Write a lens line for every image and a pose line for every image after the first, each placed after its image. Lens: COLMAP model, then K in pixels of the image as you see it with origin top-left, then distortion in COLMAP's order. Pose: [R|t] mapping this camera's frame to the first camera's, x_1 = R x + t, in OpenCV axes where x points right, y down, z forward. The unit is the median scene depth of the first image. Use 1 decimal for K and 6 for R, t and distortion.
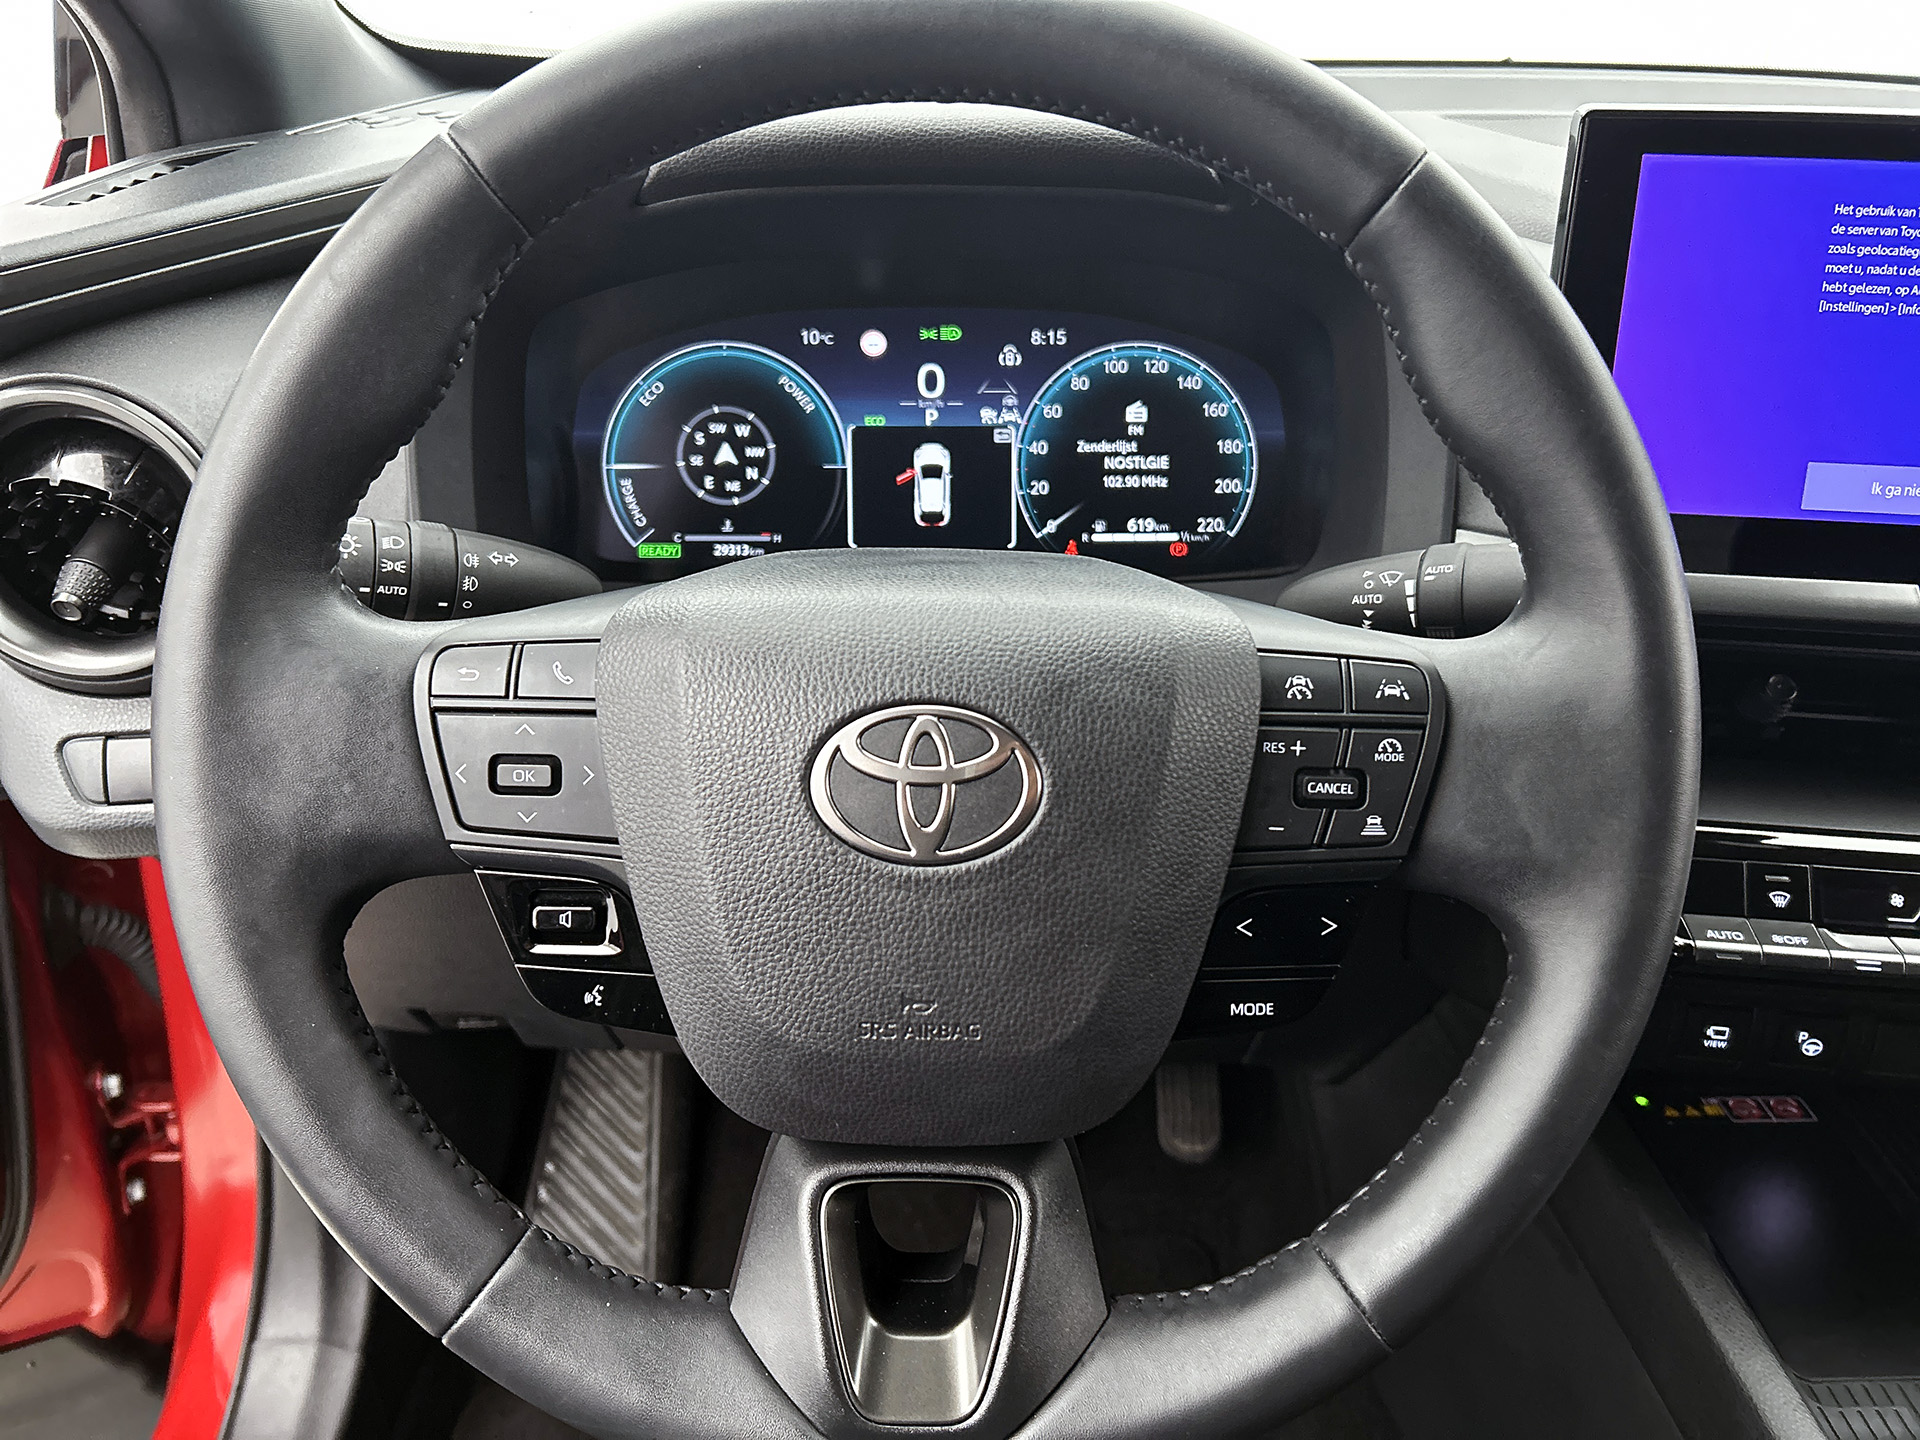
lens RADIAL K [[1455.5, 0, 958.6], [0, 1455.5, 726.1], [0, 0, 1]] dist [0.057667, -0.088884]
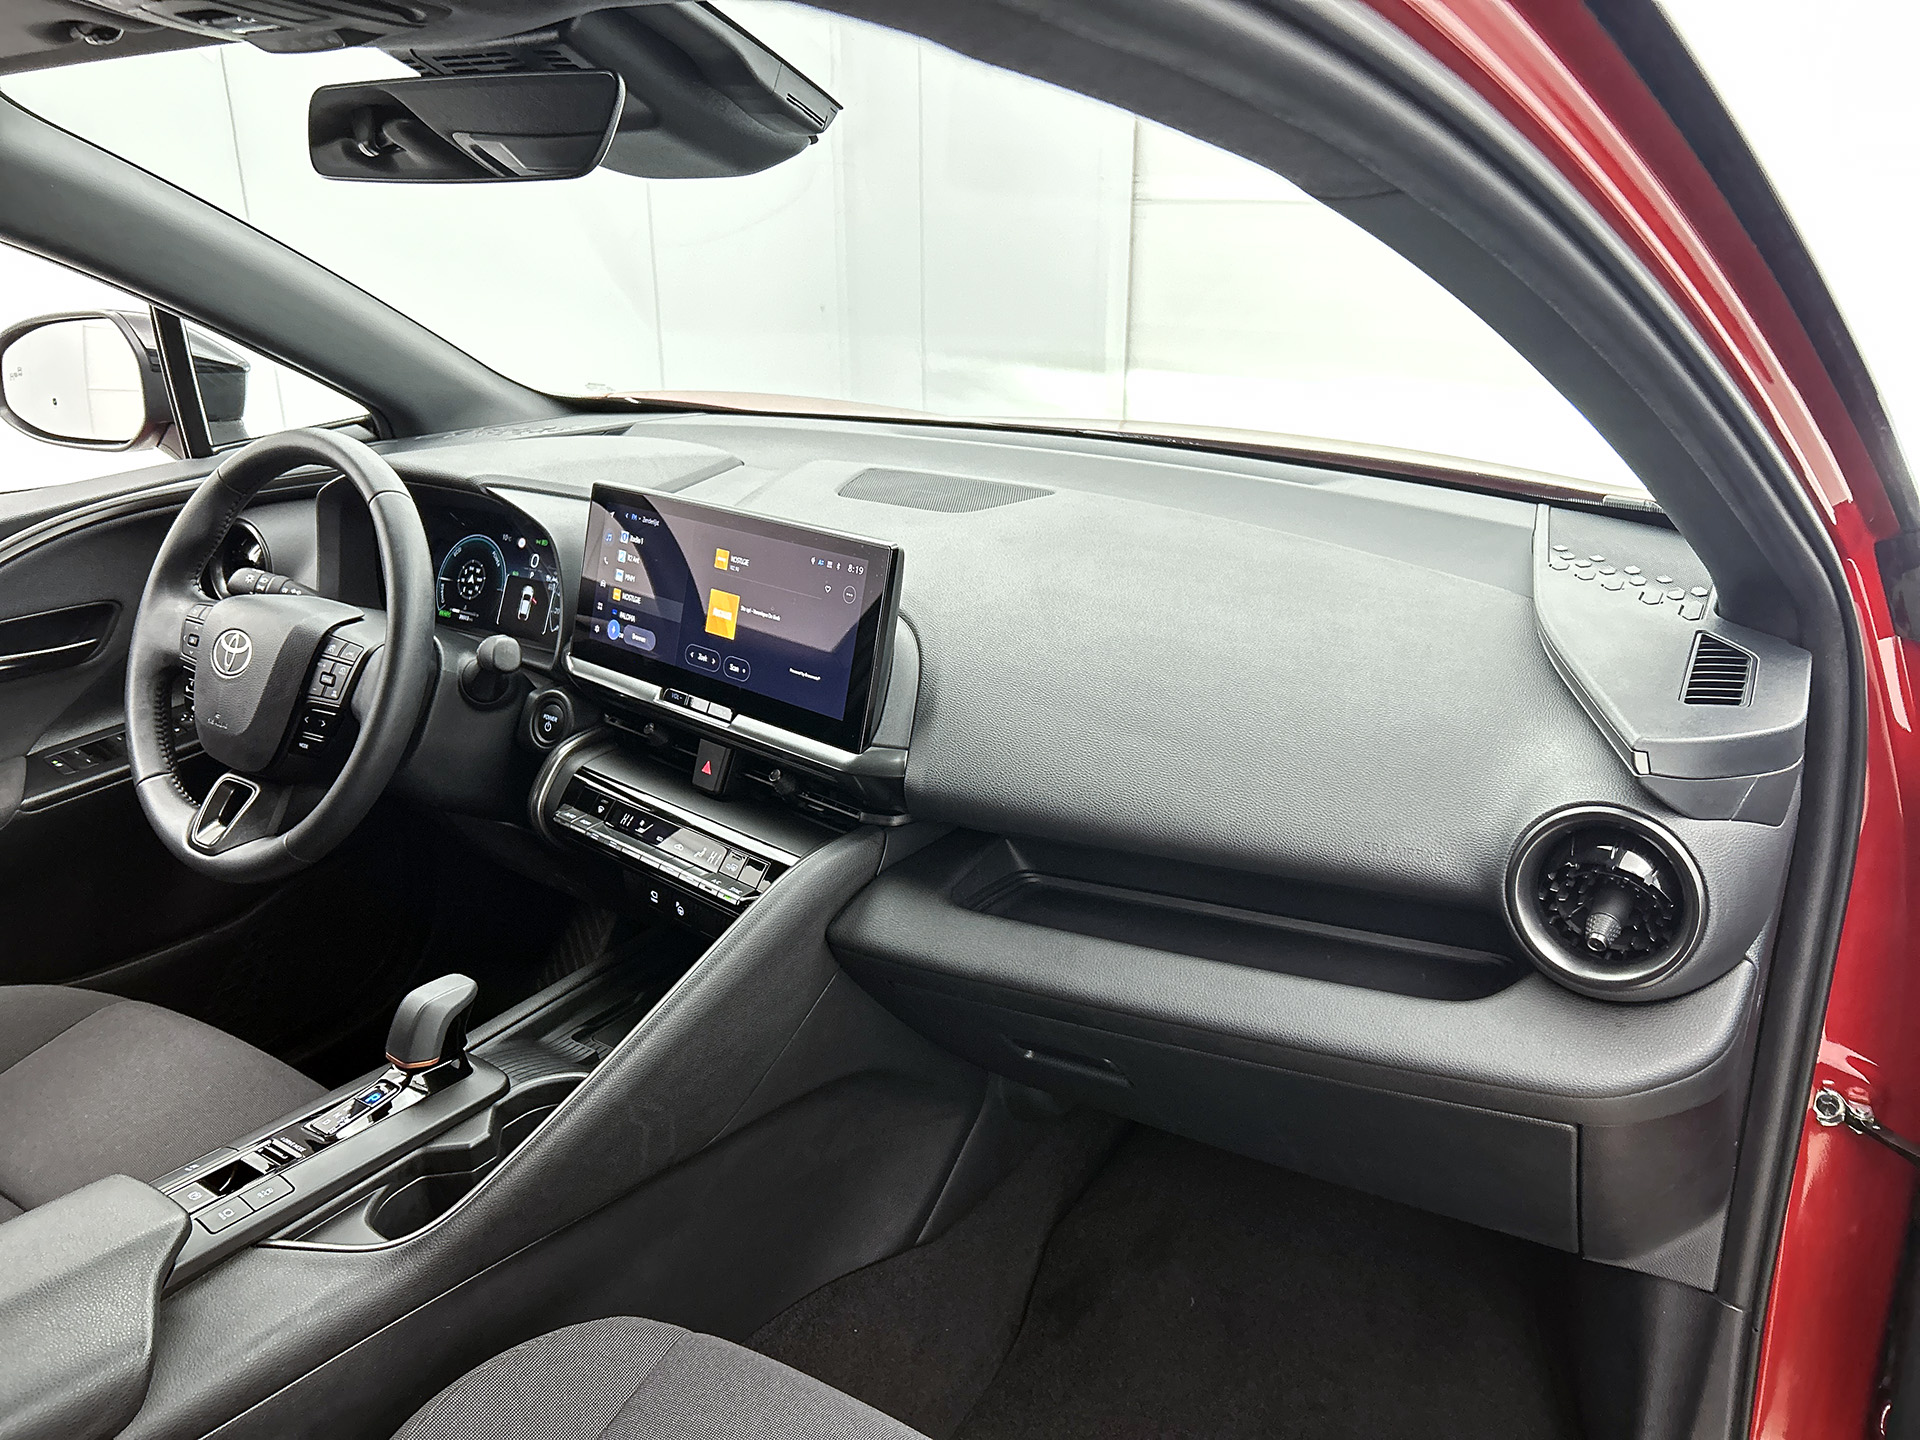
lens RADIAL K [[1455.5, 0, 899.1], [0, 1455.5, 706.7], [0, 0, 1]] dist [0.057667, -0.088884]
pose [[0.799534, 0.178238, -0.573565, 1.847667], [-0.256465, 0.964831, -0.057680, -0.023269], [0.543112, 0.193216, 0.817127, -0.562977]]
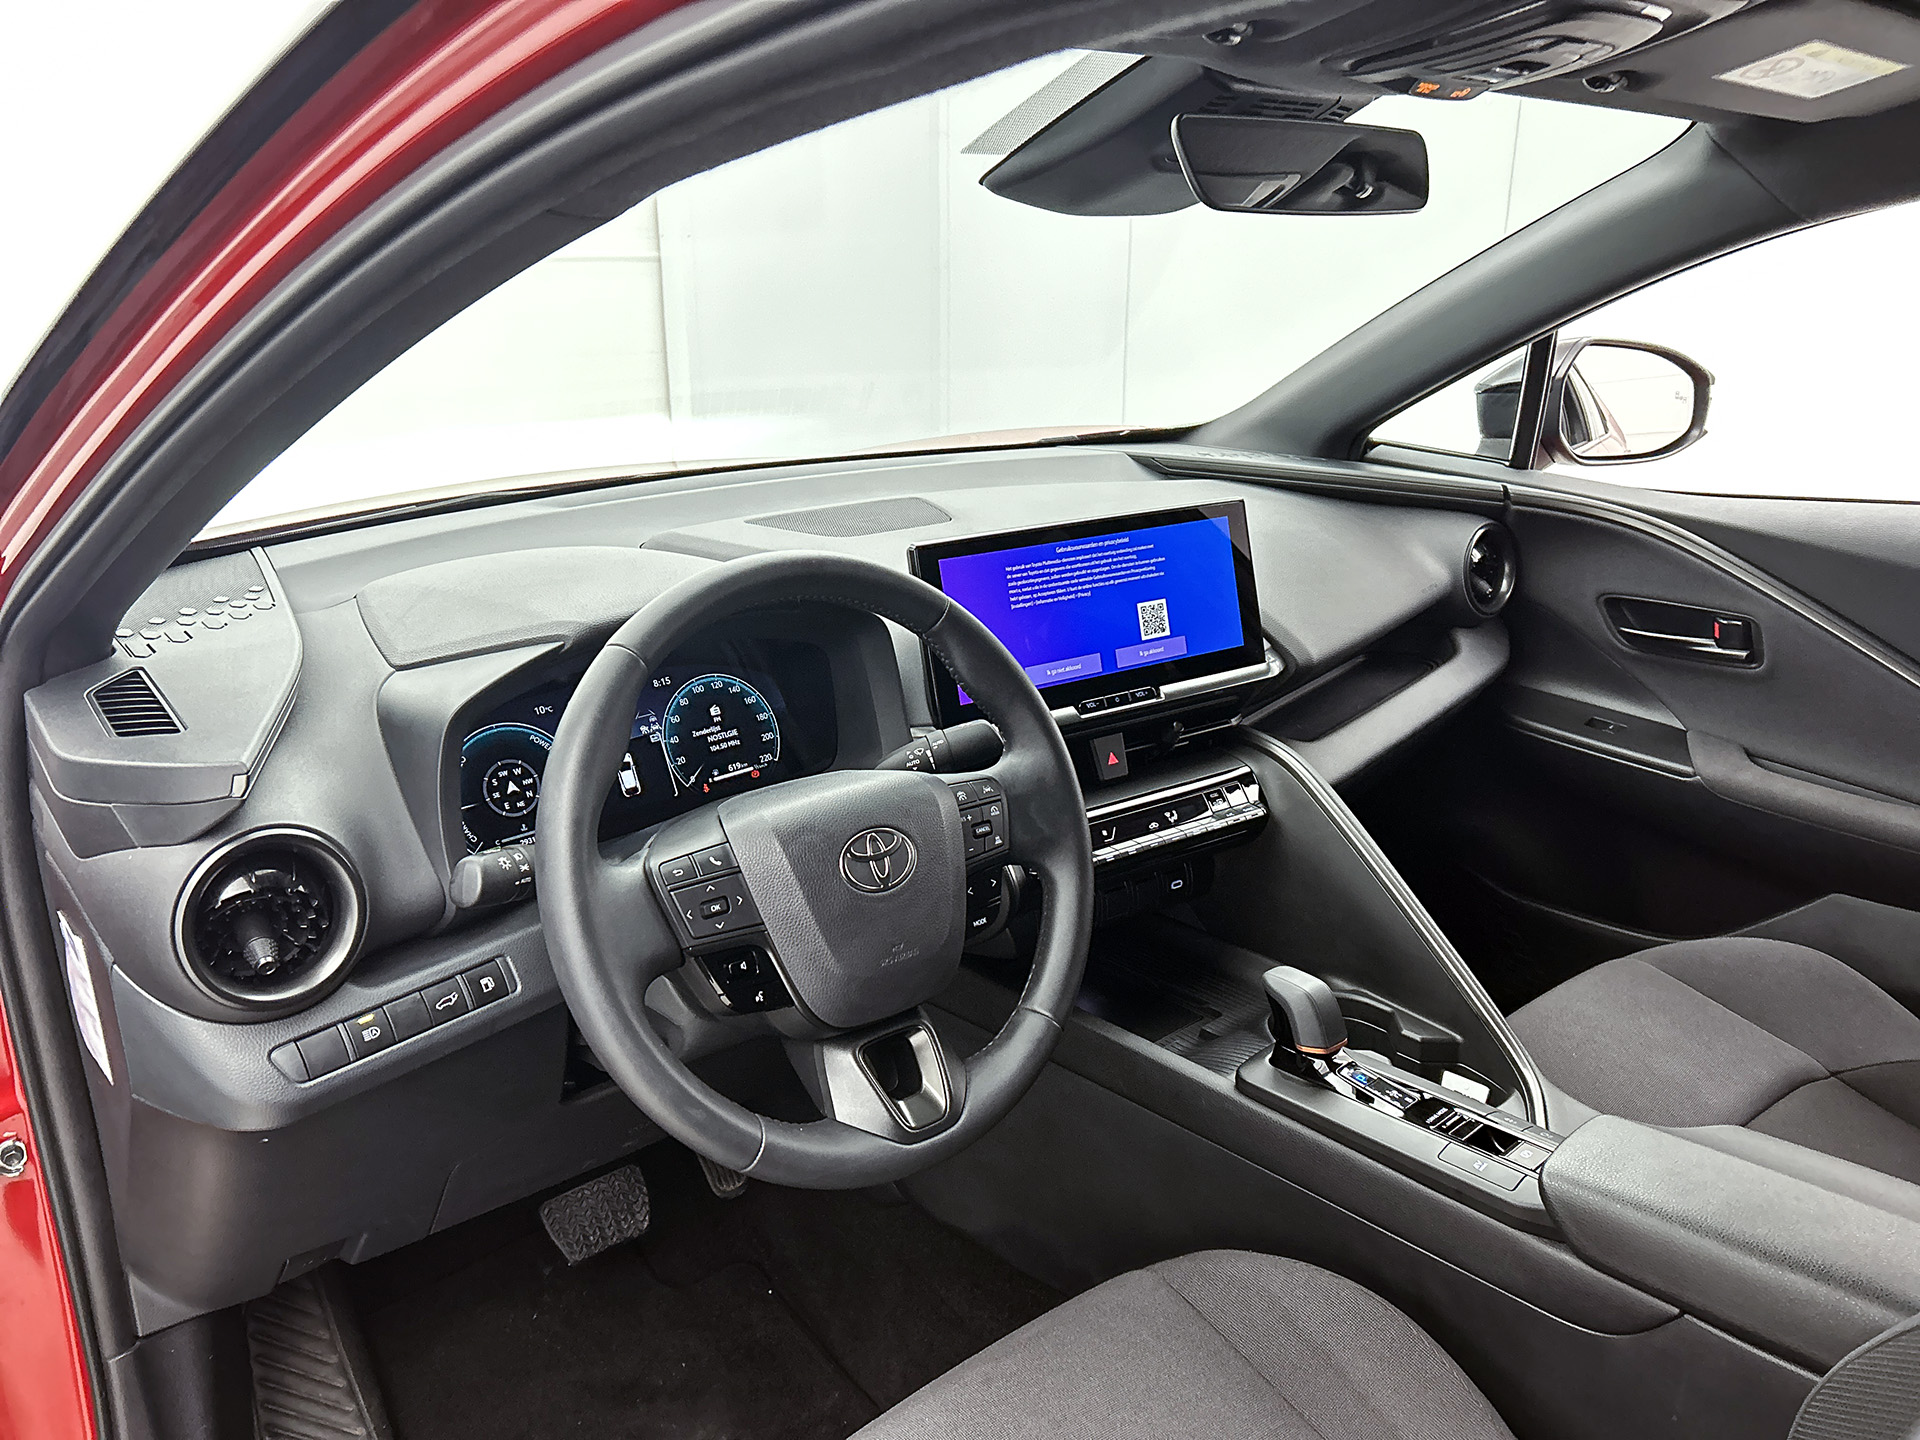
lens RADIAL K [[1455.5, 0, 972.3], [0, 1455.5, 734.3], [0, 0, 1]] dist [0.057667, -0.088884]
pose [[0.750103, -0.229032, 0.620395, -0.792895], [0.320152, 0.946619, -0.037622, -0.010843], [-0.578661, 0.226841, 0.783387, -0.637977]]
